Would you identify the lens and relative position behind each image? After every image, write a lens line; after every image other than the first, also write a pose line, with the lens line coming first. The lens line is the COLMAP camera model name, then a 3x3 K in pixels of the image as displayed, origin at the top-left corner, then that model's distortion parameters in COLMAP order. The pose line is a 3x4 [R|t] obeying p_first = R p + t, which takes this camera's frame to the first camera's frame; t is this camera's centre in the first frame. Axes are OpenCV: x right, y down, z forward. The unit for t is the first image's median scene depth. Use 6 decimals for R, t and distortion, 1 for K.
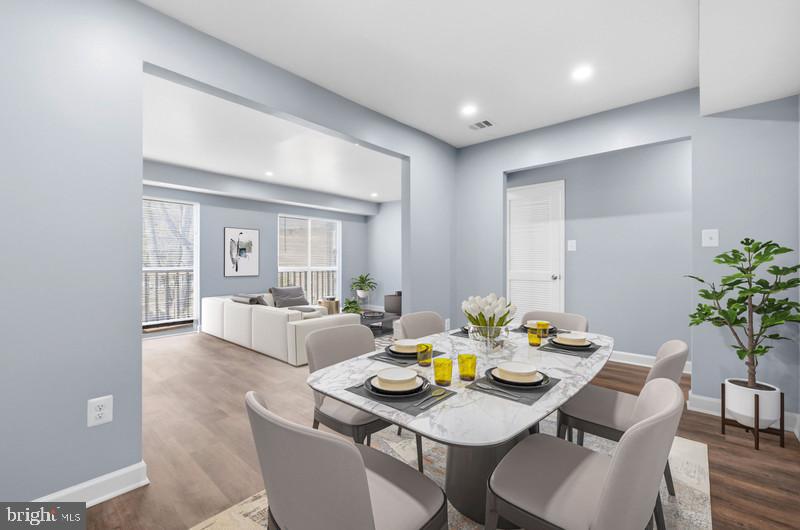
lens RADIAL K [[341.3, 0, 400.1], [0, 341.3, 267.8], [0, 0, 1]] dist [0.000755, 0.000177]
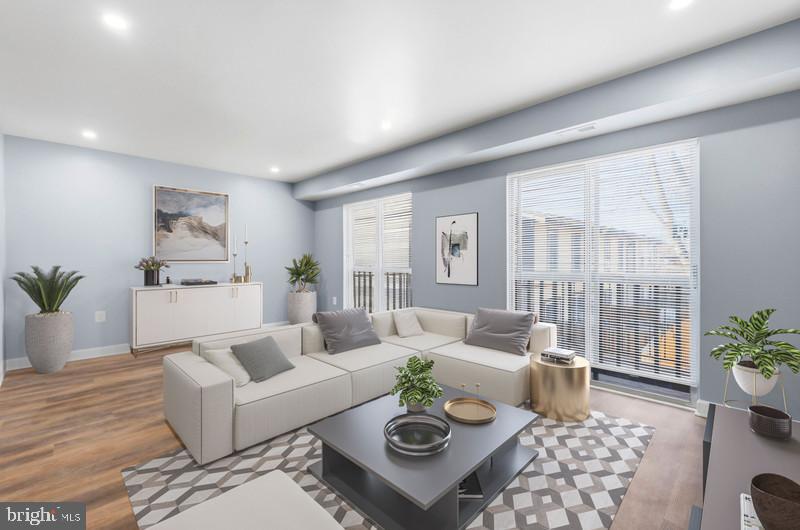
lens RADIAL K [[341.3, 0, 400.1], [0, 341.3, 264.3], [0, 0, 1]] dist [0.000755, 0.000177]
pose [[-0.032570, 0.007315, -0.999443, 0.226806], [0.009784, 0.999928, 0.007000, -0.021875], [0.999422, -0.009550, -0.032639, 0.912321]]
